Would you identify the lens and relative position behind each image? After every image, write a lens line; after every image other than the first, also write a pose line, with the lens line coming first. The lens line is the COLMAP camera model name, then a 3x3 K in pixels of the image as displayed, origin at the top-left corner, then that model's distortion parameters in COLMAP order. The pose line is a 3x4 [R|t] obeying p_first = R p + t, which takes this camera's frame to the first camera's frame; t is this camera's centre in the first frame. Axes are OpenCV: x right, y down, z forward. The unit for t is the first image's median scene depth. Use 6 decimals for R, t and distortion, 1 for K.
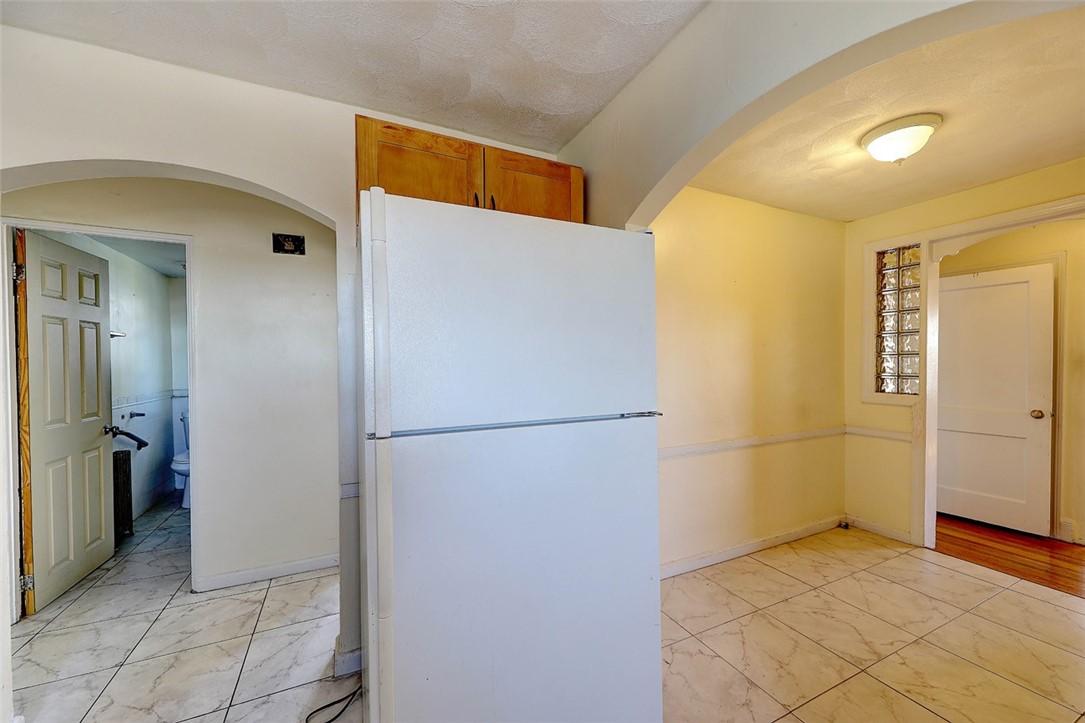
lens RADIAL K [[420.9, 0, 567.7], [0, 420.9, 370.8], [0, 0, 1]] dist [0.005509, -0.001484]
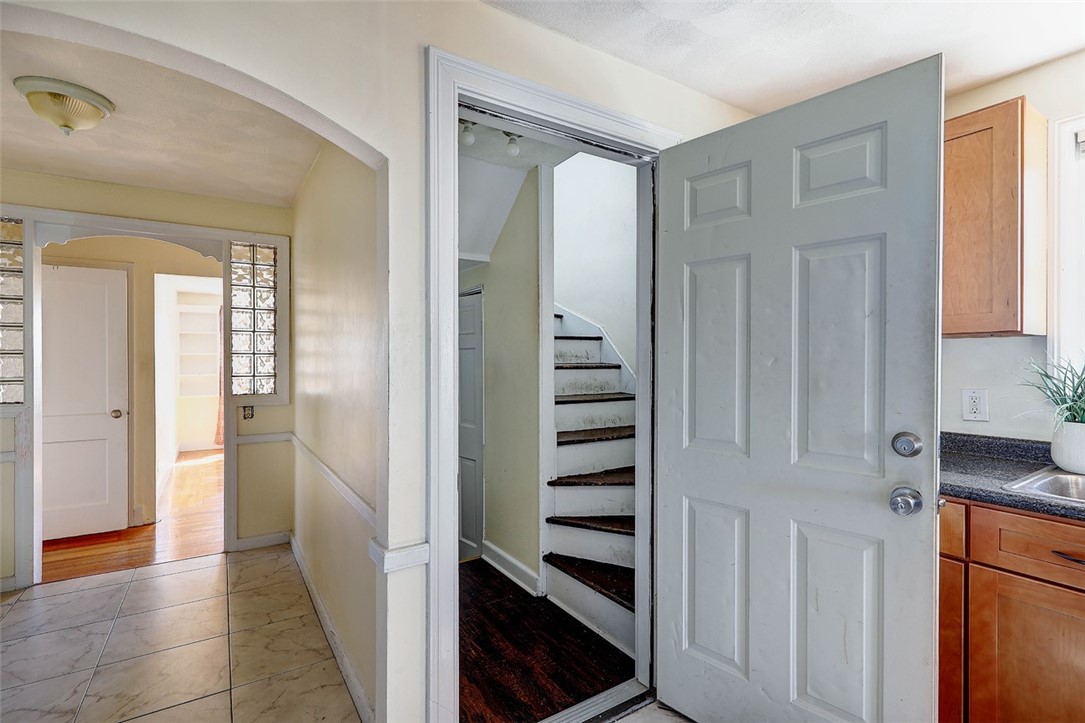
lens RADIAL K [[487.2, 0, 517.5], [0, 487.2, 362.0], [0, 0, 1]] dist [0.007040, -0.001038]
pose [[-0.084025, 0.004543, 0.996453, -0.200070], [0.020459, 0.999787, -0.002833, -0.001712], [-0.996254, 0.020149, -0.084100, 0.116197]]
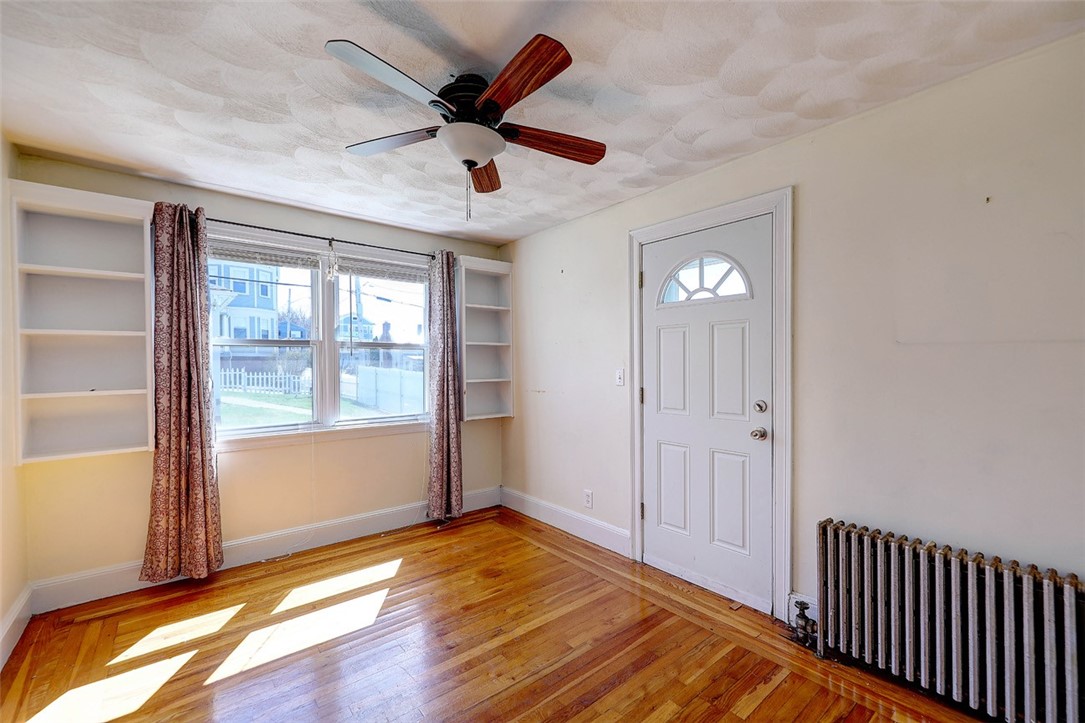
lens RADIAL K [[460.5, 0, 547.4], [0, 460.5, 366.9], [0, 0, 1]] dist [0.009006, -0.000008]
pose [[-0.228003, 0.001513, 0.973659, 1.606365], [0.019298, 0.999809, 0.002966, -0.011610], [-0.973469, 0.019465, -0.227989, 1.007975]]
